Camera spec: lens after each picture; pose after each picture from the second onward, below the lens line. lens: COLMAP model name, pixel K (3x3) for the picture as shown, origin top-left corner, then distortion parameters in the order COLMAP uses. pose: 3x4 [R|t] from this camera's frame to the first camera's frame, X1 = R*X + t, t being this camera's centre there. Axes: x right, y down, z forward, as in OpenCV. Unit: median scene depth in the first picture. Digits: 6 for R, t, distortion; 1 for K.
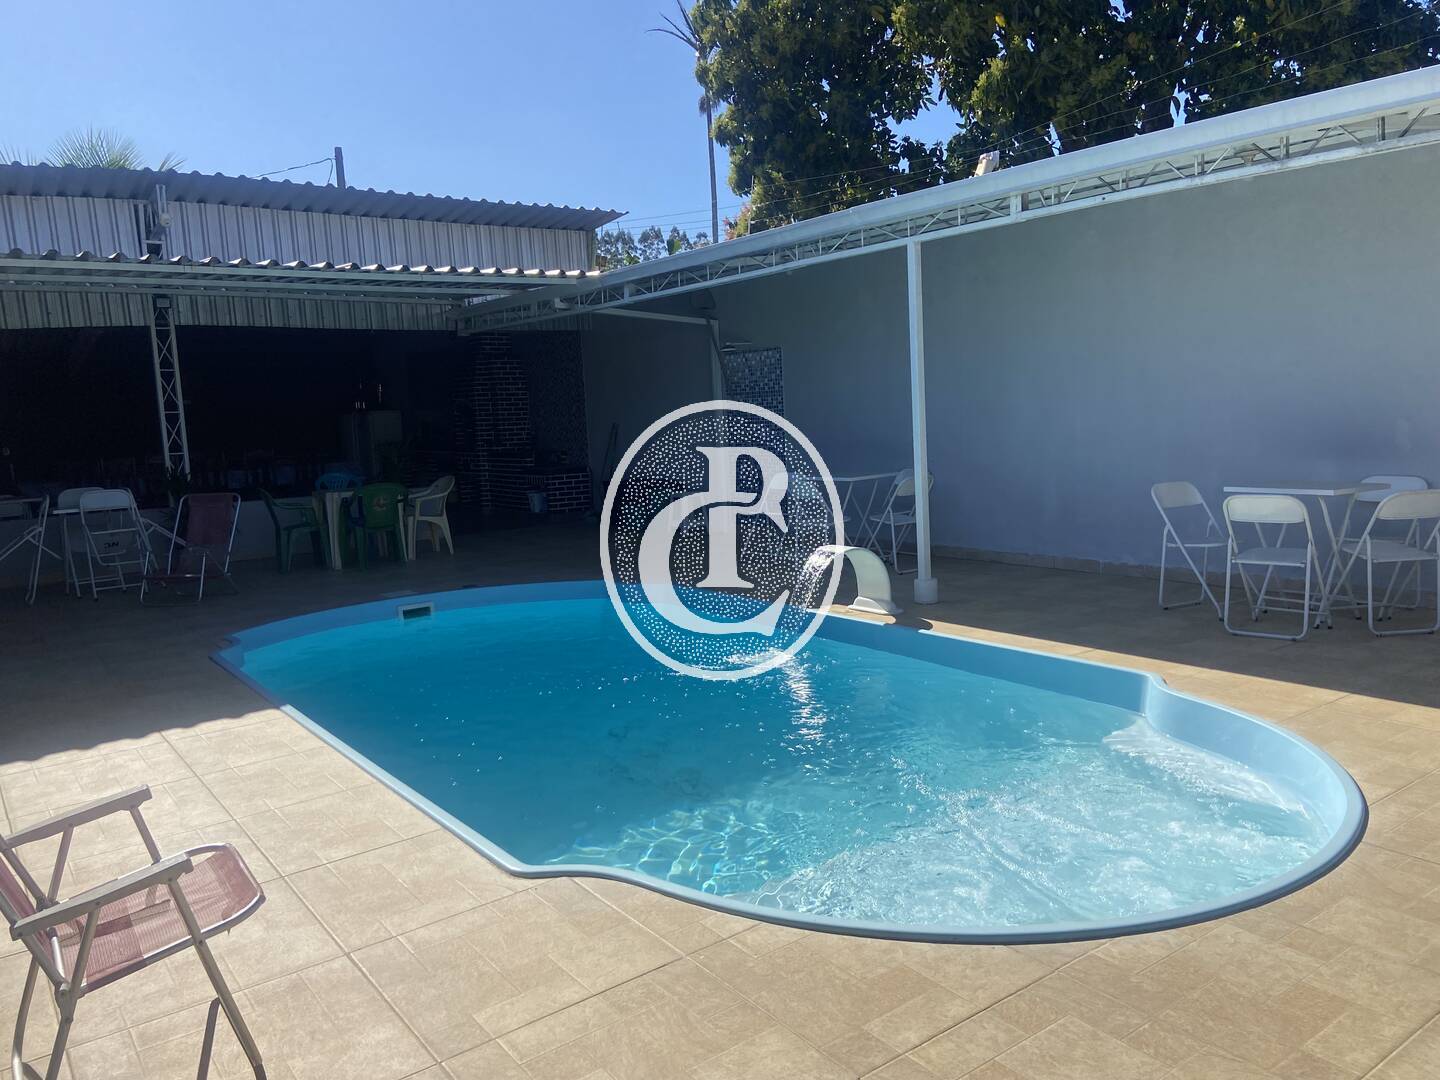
lens RADIAL K [[1092.2, 0, 721.4], [0, 1092.2, 529.1], [0, 0, 1]] dist [0.111794, -0.150186]
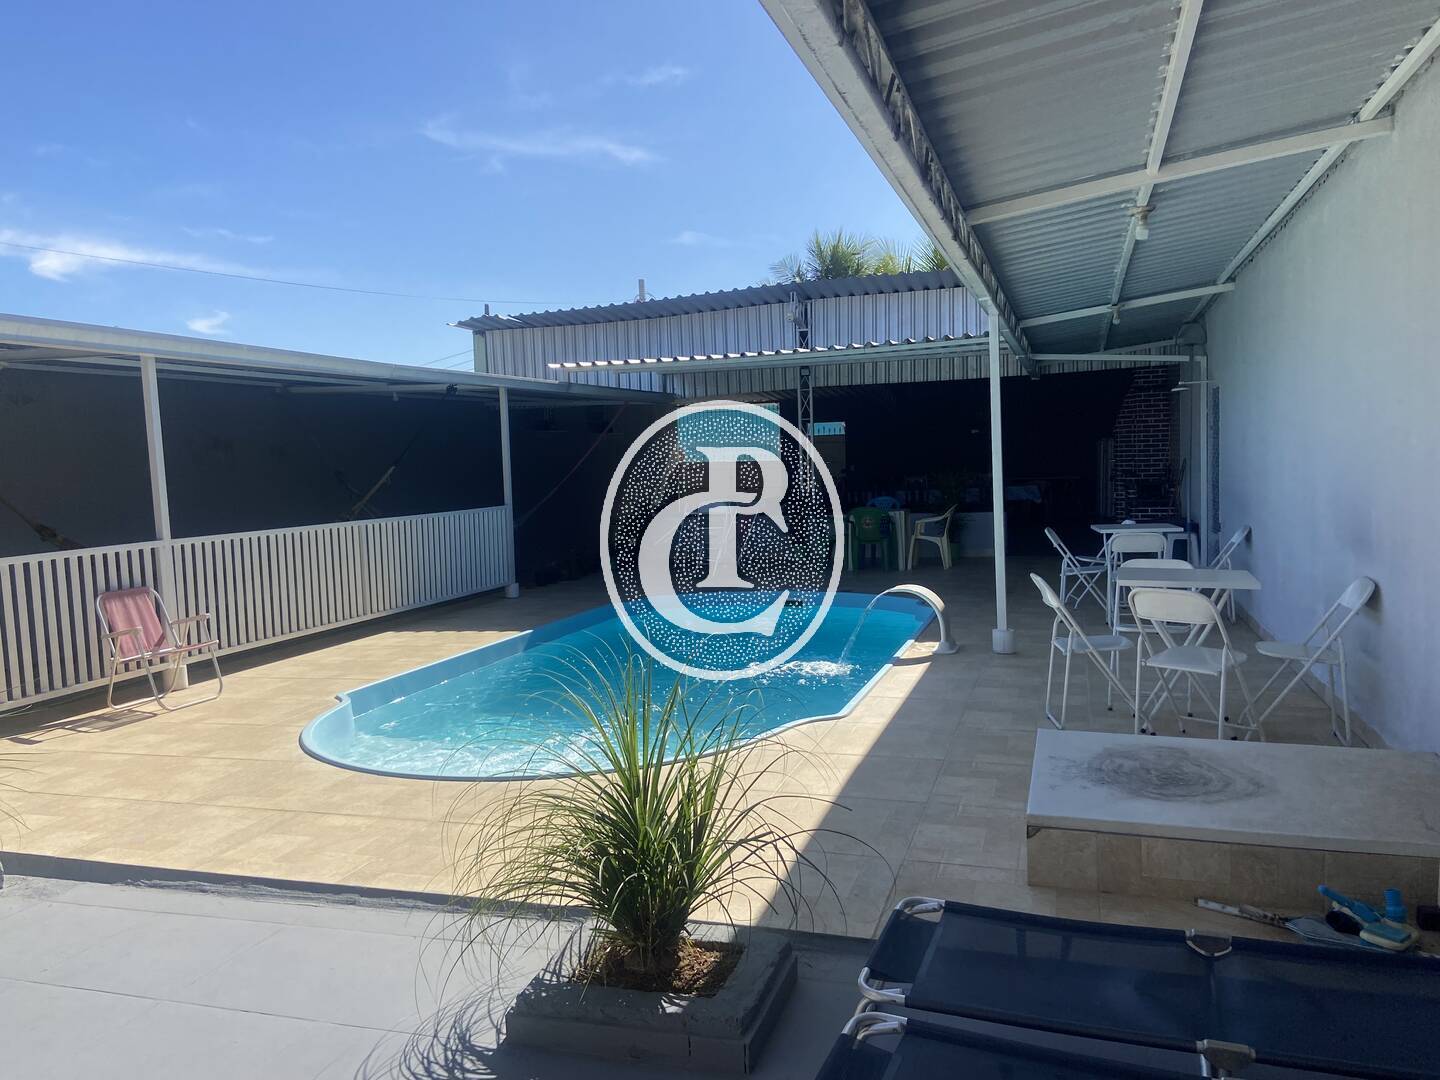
lens RADIAL K [[1086.6, 0, 720.0], [0, 1086.6, 540.0], [0, 0, 1]] dist [-0.050699, -0.146520]
pose [[0.580927, 0.070770, -0.810873, 0.775228], [-0.089965, 0.995692, 0.022448, -0.022600], [0.808968, 0.059910, 0.584791, 0.197993]]
